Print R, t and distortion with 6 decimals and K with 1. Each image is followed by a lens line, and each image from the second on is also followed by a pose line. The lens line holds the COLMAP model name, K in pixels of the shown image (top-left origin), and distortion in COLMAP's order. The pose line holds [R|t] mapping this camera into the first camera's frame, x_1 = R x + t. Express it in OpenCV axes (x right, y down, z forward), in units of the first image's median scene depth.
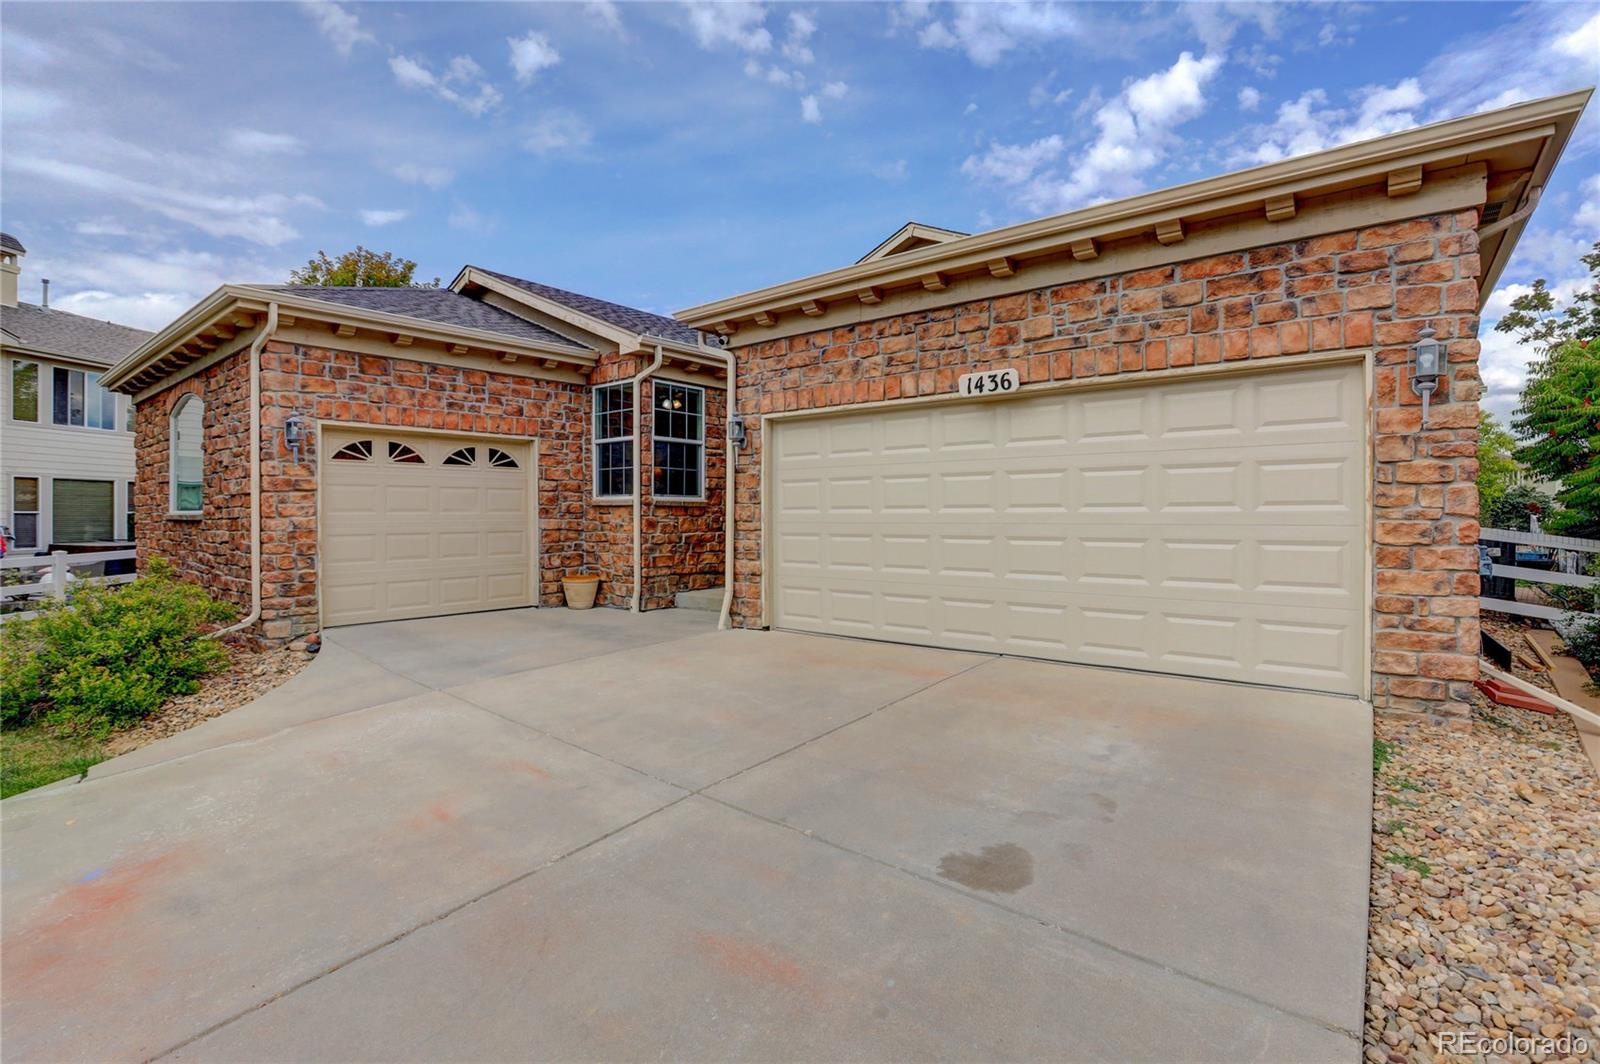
lens RADIAL K [[737.4, 0, 795.9], [0, 737.4, 523.5], [0, 0, 1]] dist [-0.026171, 0.002752]
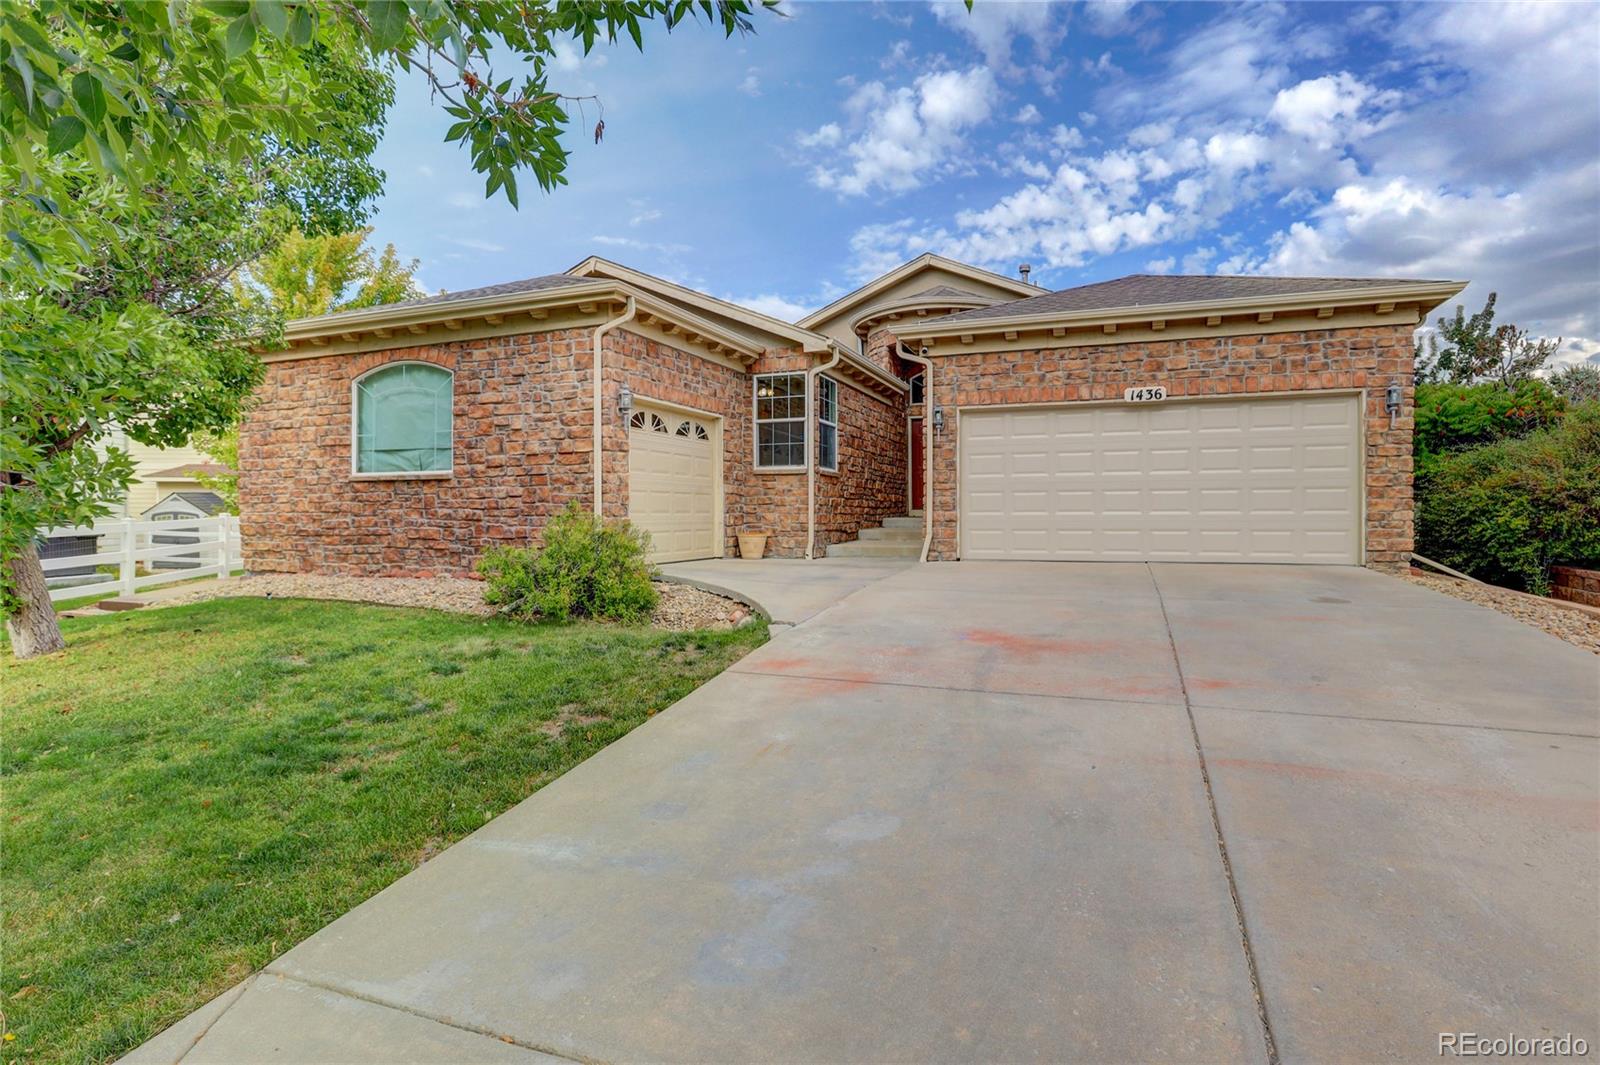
lens RADIAL K [[821.9, 0, 802.4], [0, 821.9, 527.9], [0, 0, 1]] dist [0.006199, -0.001119]
pose [[0.947591, -0.001669, 0.319481, -0.854178], [0.001704, 0.999999, 0.000170, 0.085132], [-0.319481, 0.000383, 0.947593, -0.398727]]
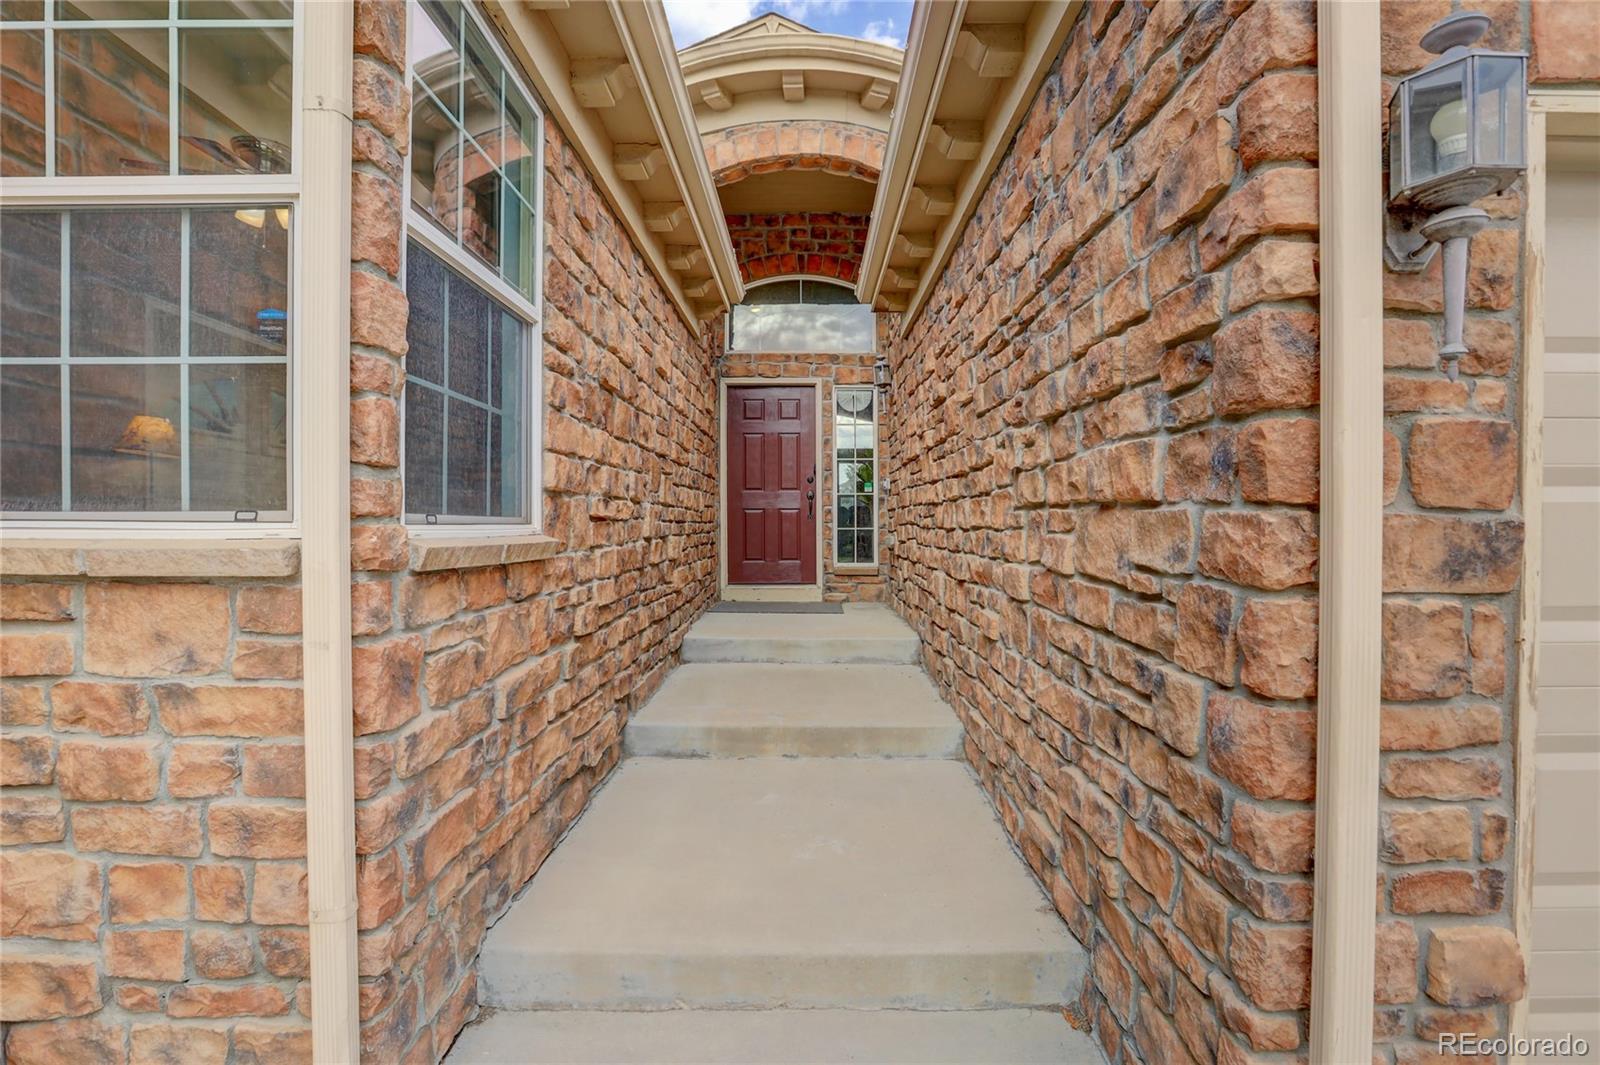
lens RADIAL K [[737.4, 0, 805.3], [0, 737.4, 533.9], [0, 0, 1]] dist [-0.026171, 0.002752]
pose [[0.771235, -0.005320, 0.636528, -0.300718], [0.002616, 0.999983, 0.005187, -0.045317], [-0.636545, -0.002335, 0.771236, 1.013502]]
